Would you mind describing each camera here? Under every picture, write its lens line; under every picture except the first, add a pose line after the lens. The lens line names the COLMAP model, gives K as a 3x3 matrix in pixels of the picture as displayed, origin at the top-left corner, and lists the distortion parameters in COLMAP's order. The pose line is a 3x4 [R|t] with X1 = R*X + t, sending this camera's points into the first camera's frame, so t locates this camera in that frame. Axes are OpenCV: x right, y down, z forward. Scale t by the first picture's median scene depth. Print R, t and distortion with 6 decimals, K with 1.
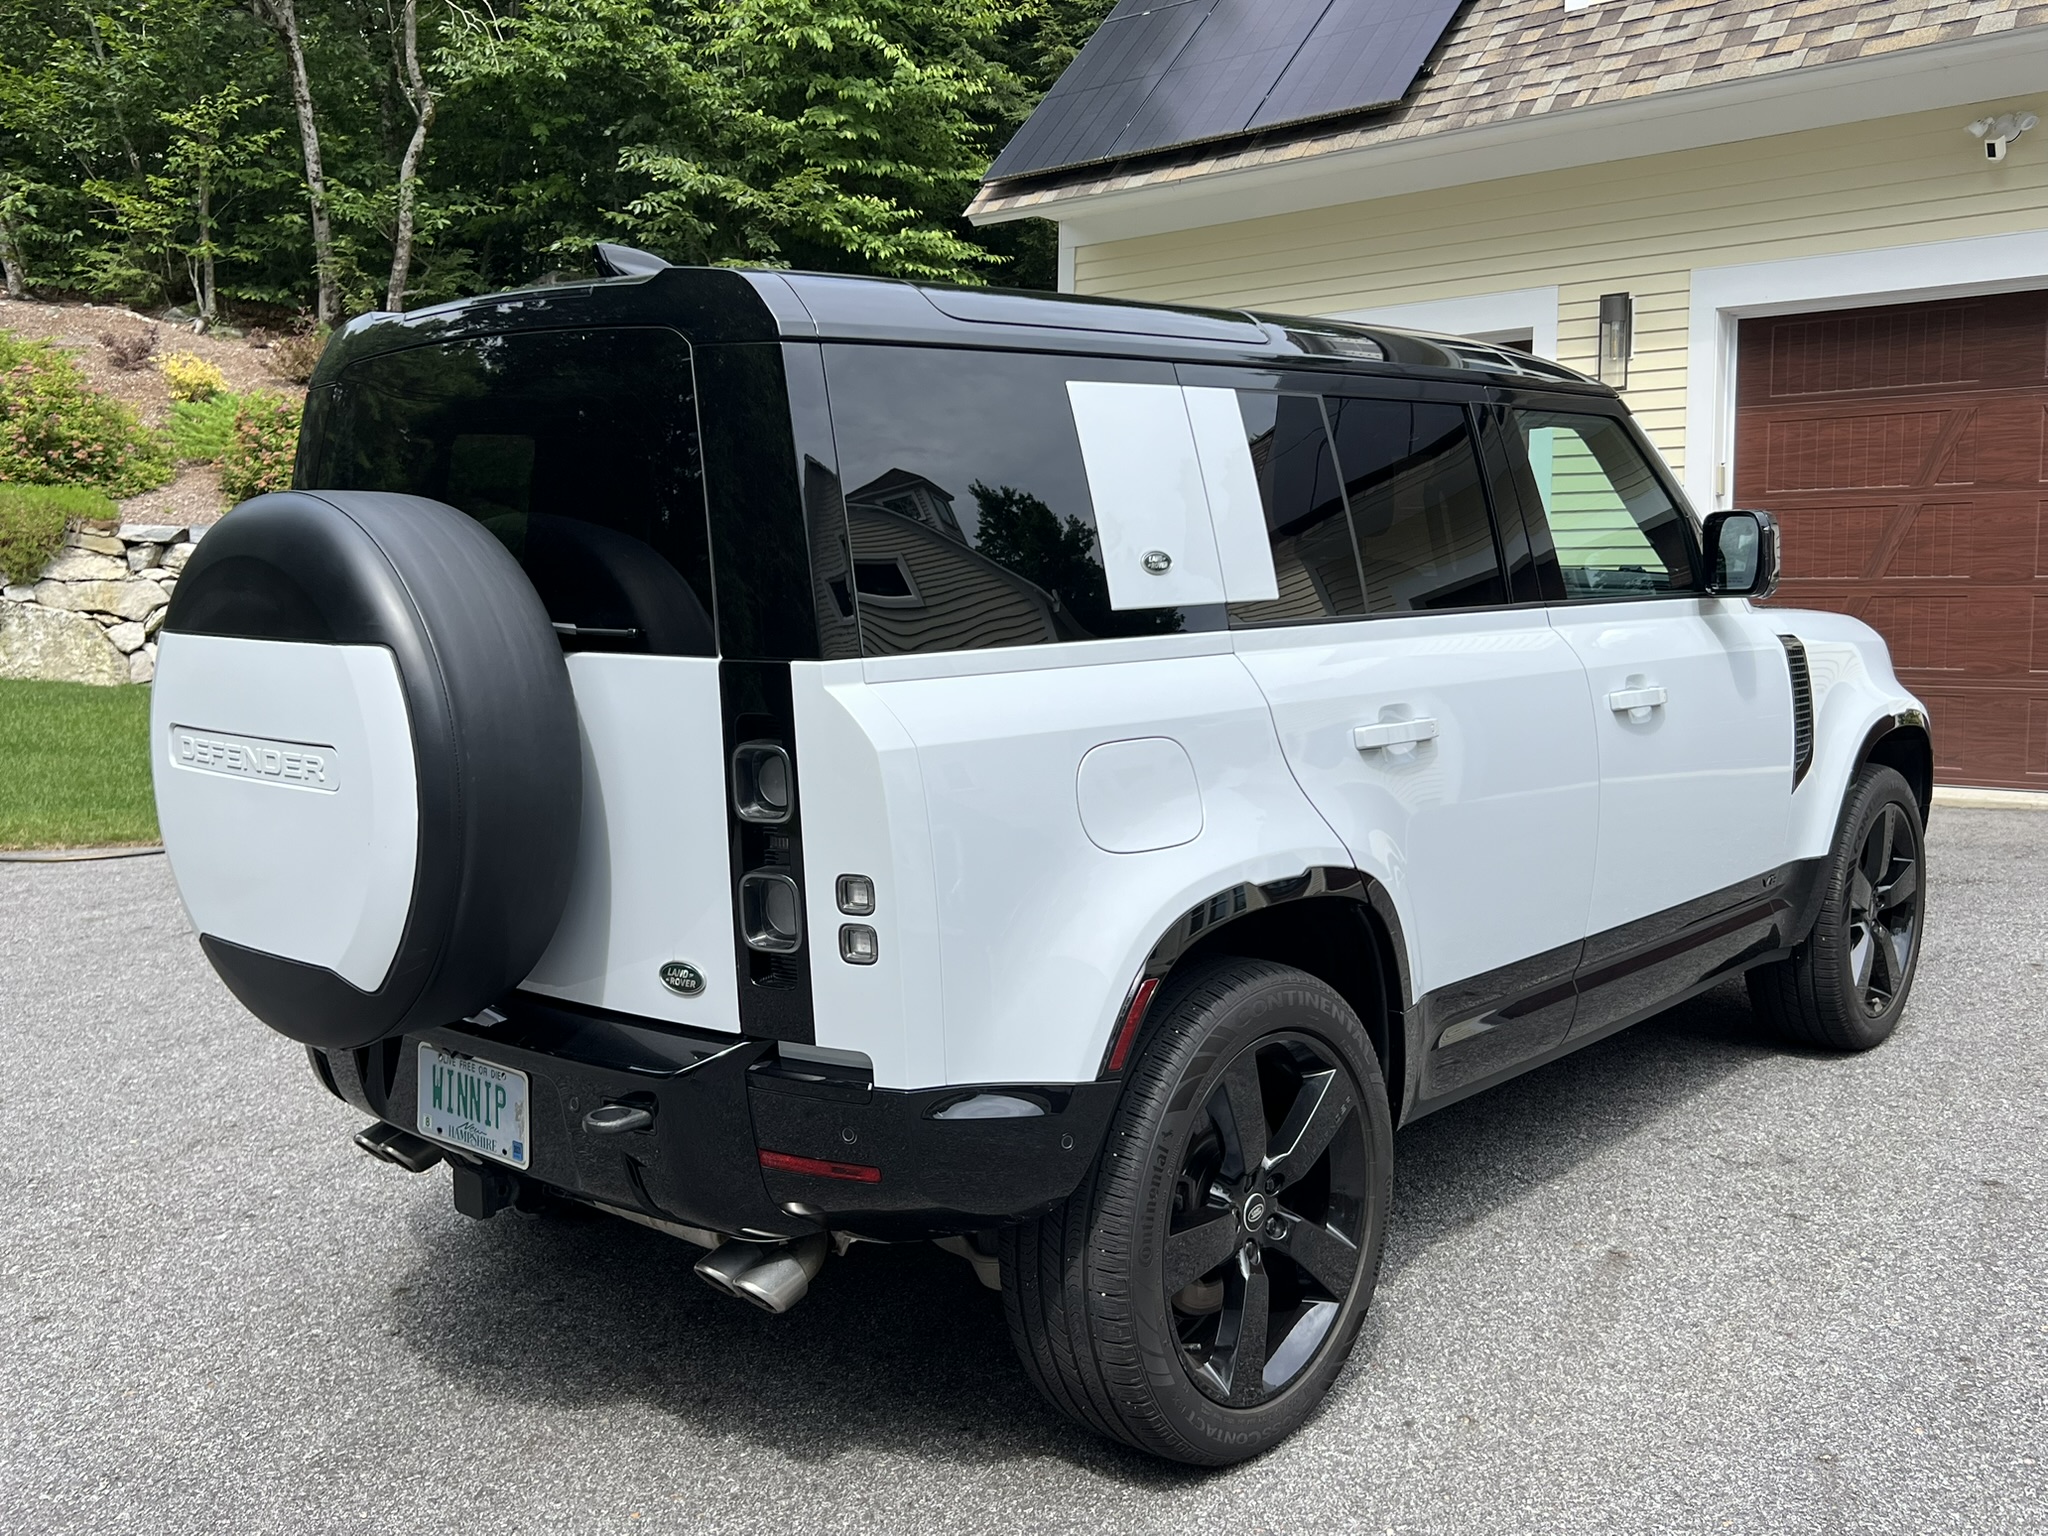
lens RADIAL K [[1886.0, 0, 1028.6], [0, 1886.0, 774.0], [0, 0, 1]] dist [0.011798, 0.000000]
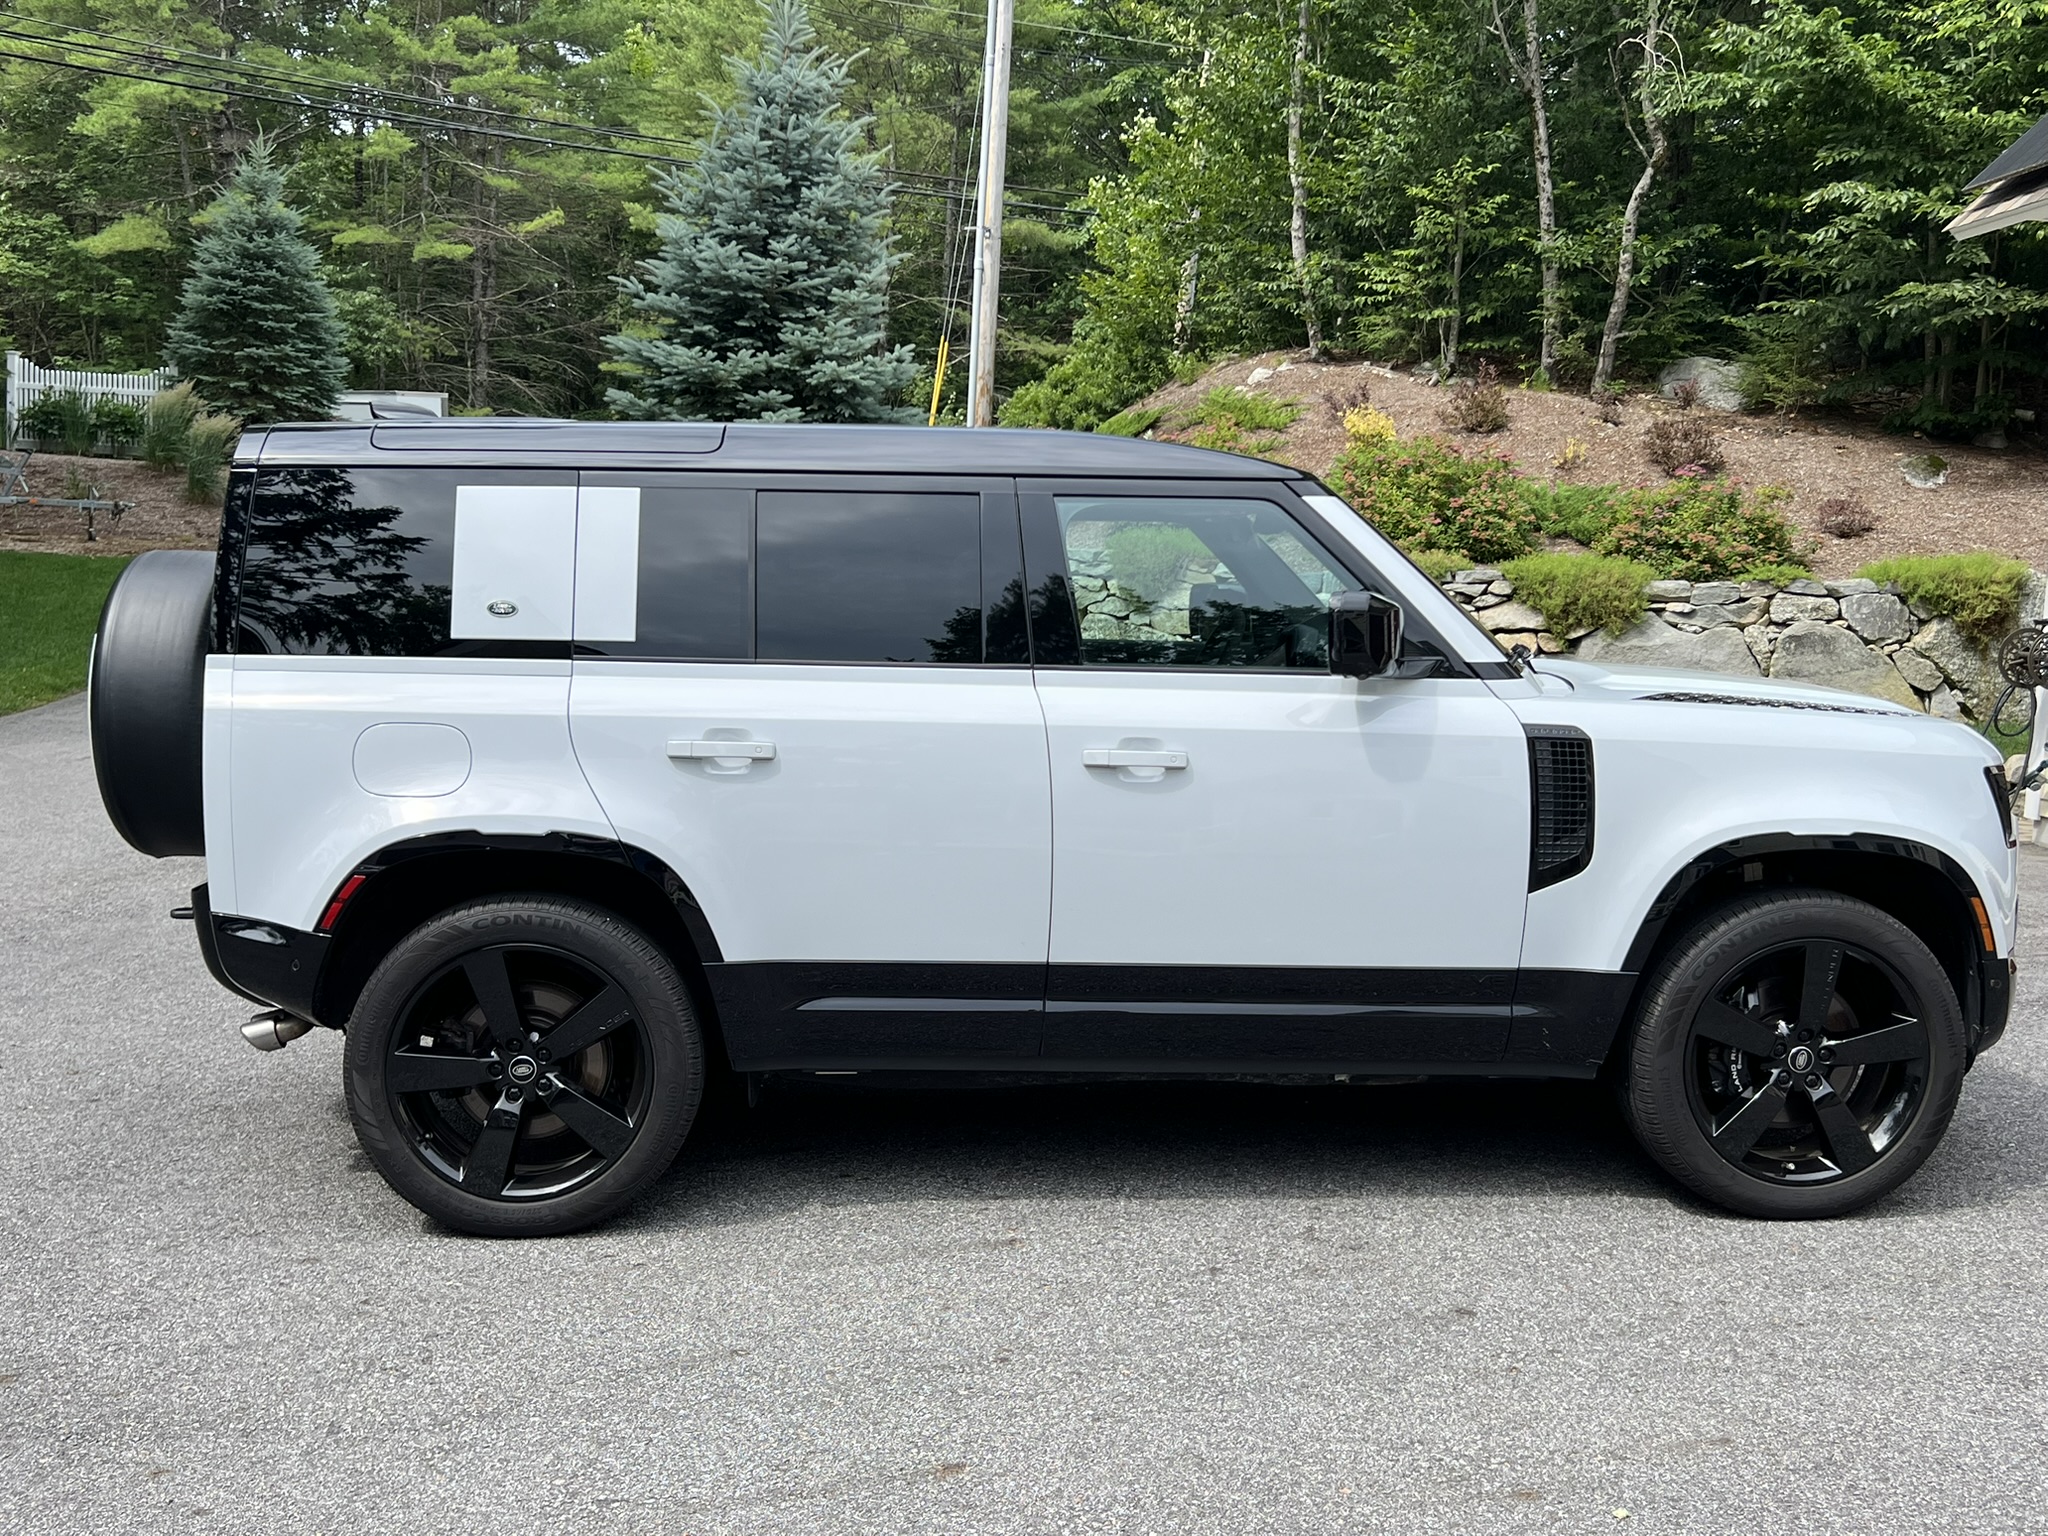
lens RADIAL K [[2022.1, 0, 1033.0], [0, 2022.1, 768.4], [0, 0, 1]] dist [0.043687, 0.000000]
pose [[0.703219, 0.093696, -0.704772, 0.964179], [-0.113437, 0.993366, 0.018876, -0.043225], [0.701866, 0.066674, 0.709182, 0.121215]]
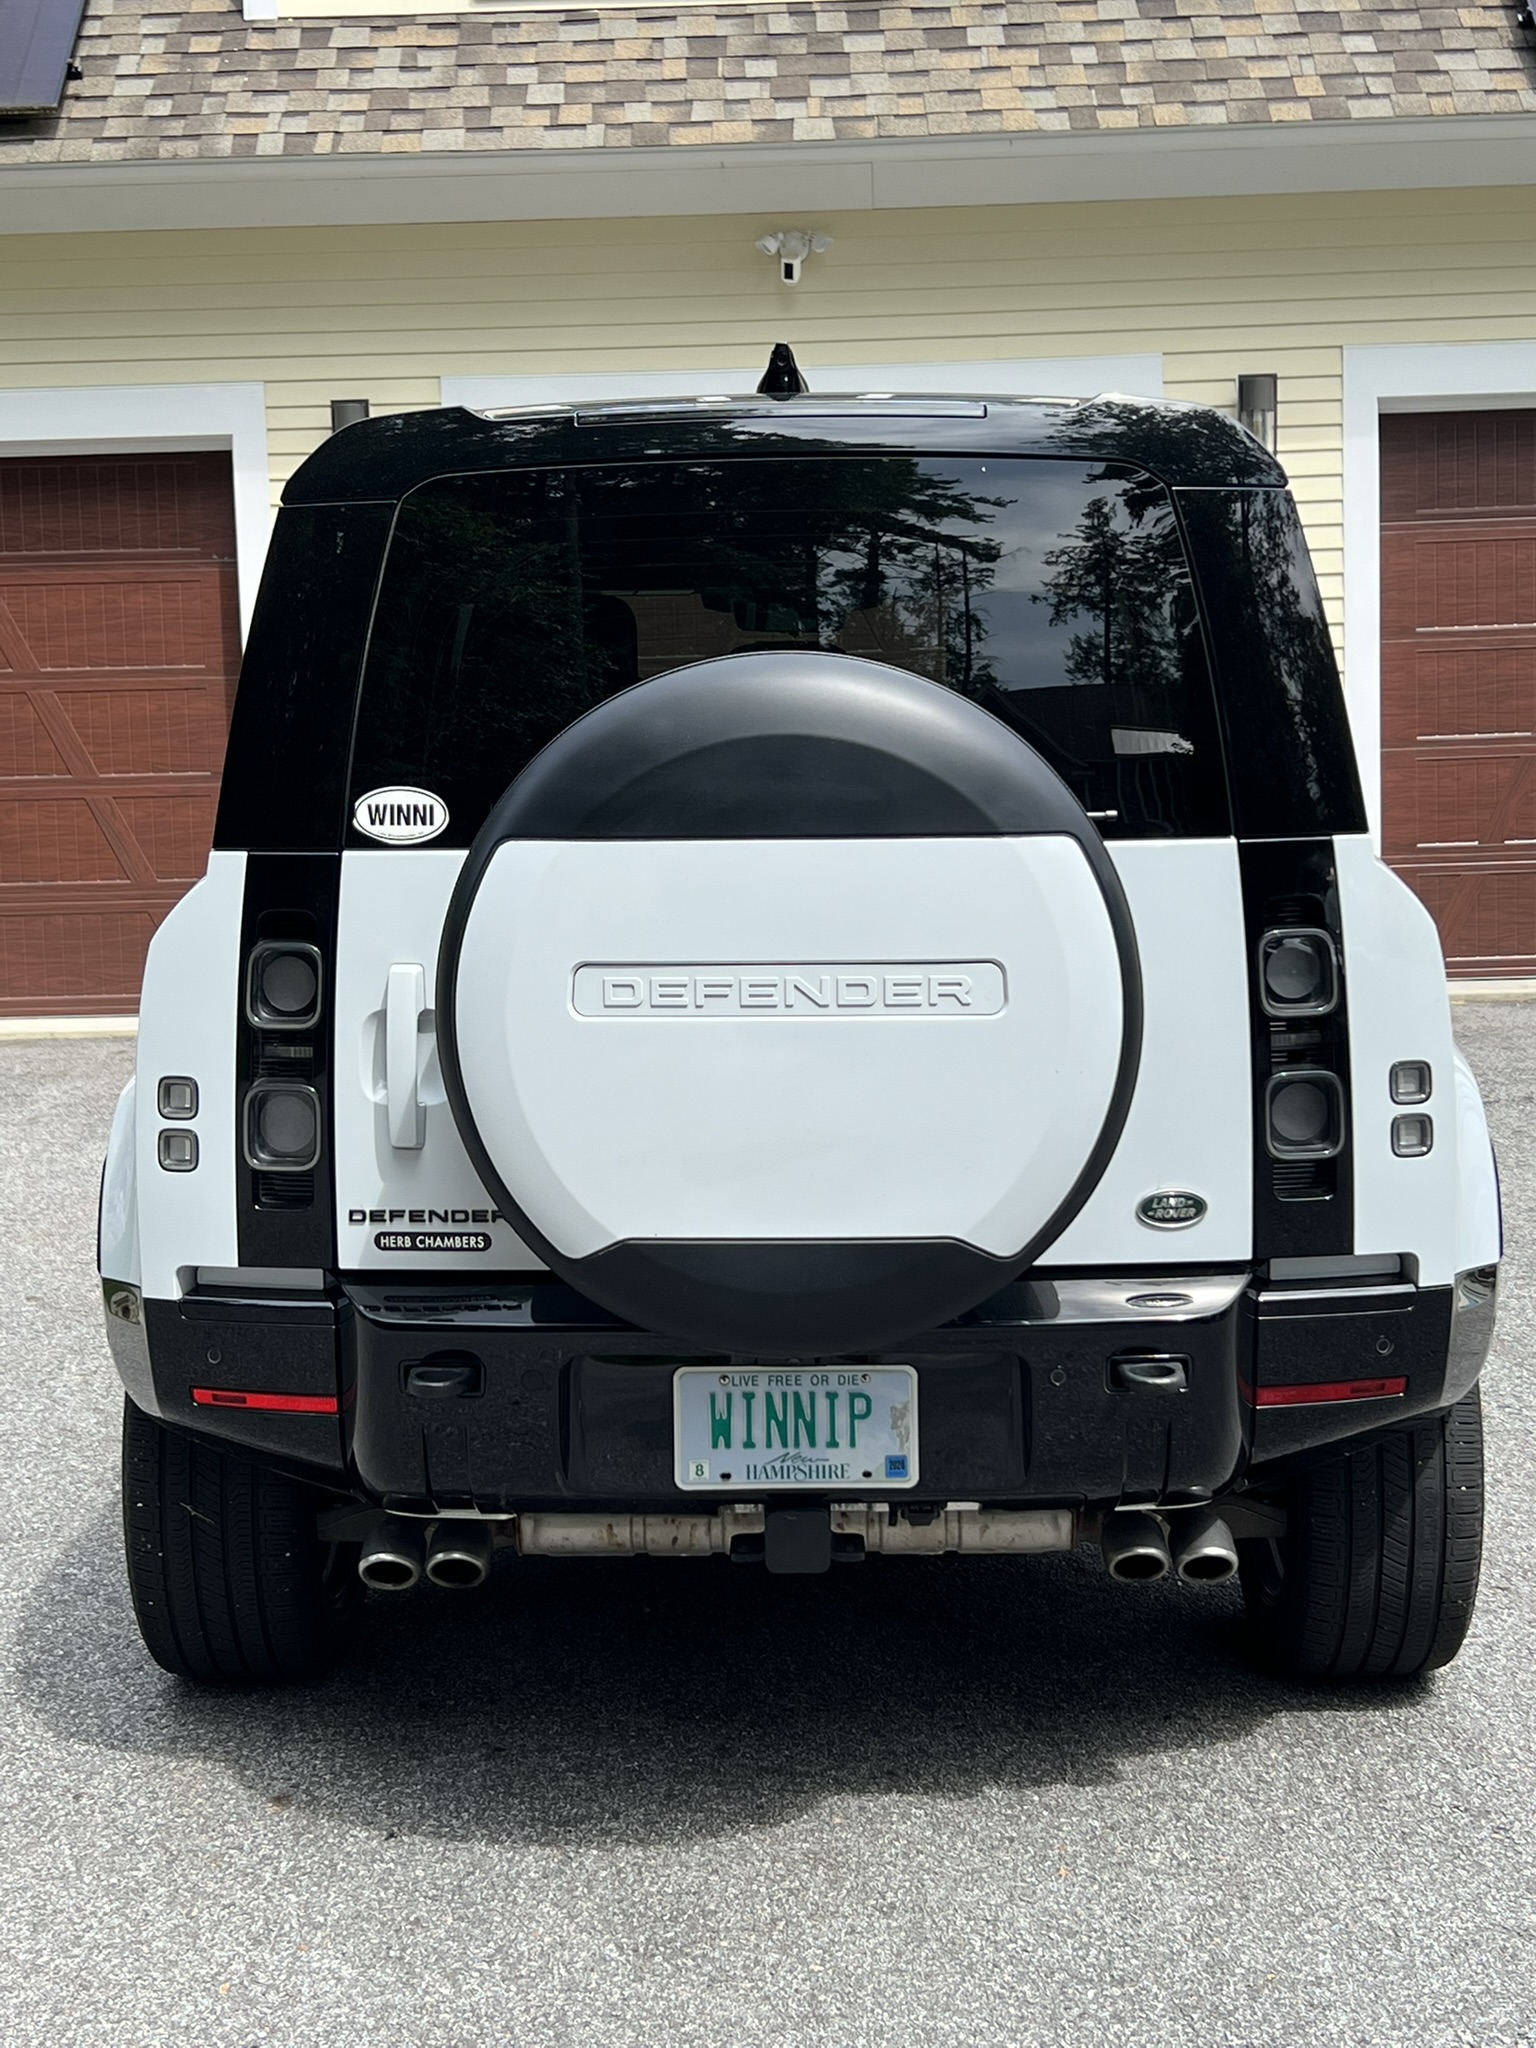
lens RADIAL K [[2777.0, 0, 751.3], [0, 2777.0, 991.8], [0, 0, 1]] dist [0.062454, 0.000000]
pose [[0.768112, -0.069194, 0.636566, -0.777096], [0.086704, 0.996227, 0.003667, -0.009171], [-0.634418, 0.052376, 0.771214, 0.080900]]
